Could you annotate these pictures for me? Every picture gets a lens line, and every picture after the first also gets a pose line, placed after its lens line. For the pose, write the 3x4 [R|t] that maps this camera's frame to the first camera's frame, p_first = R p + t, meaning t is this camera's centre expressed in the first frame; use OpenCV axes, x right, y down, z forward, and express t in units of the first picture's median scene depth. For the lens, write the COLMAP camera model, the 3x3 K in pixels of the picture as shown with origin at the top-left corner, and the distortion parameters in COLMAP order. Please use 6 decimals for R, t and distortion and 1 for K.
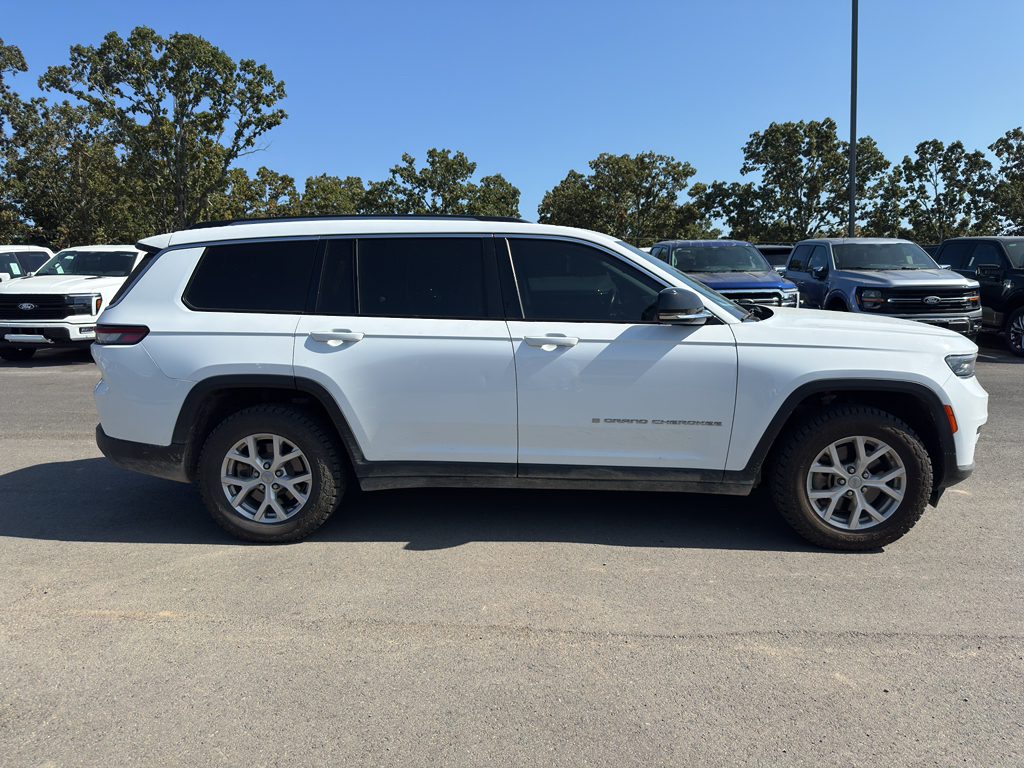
lens RADIAL K [[741.0, 0, 514.9], [0, 741.0, 376.4], [0, 0, 1]] dist [0.013551, -0.011363]
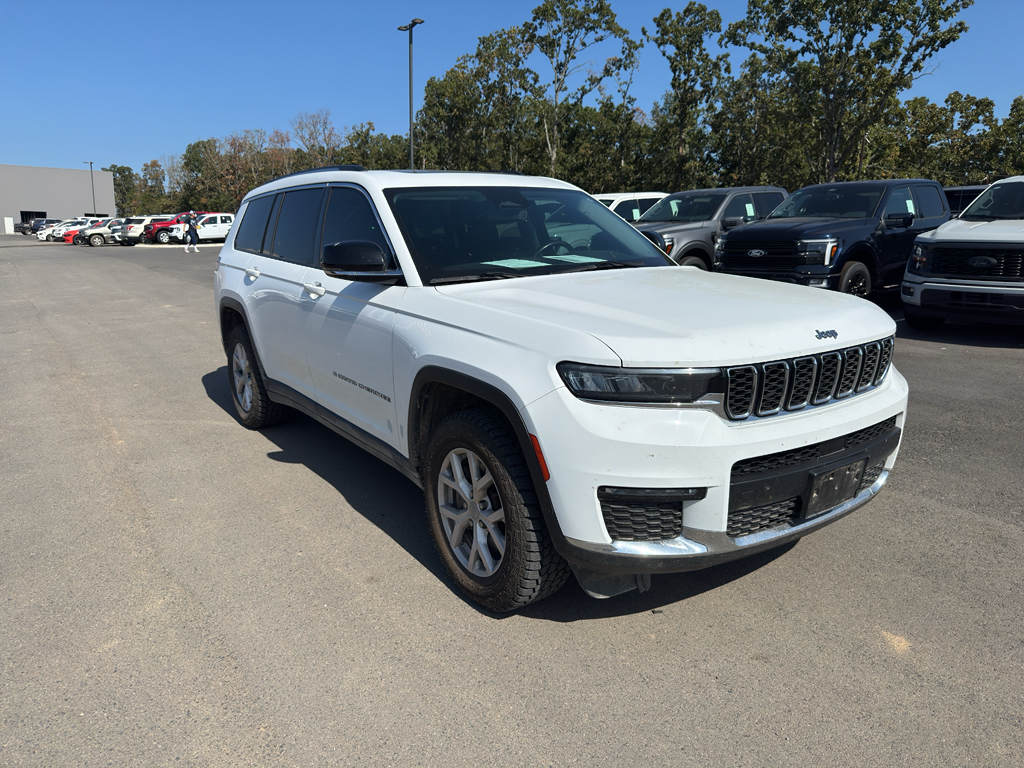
lens RADIAL K [[741.0, 0, 505.2], [0, 741.0, 383.6], [0, 0, 1]] dist [0.013551, -0.011363]
pose [[0.617341, 0.174756, -0.767041, 0.092044], [-0.108560, 0.984611, 0.136952, -0.008043], [0.779170, -0.001276, 0.626812, 0.049826]]
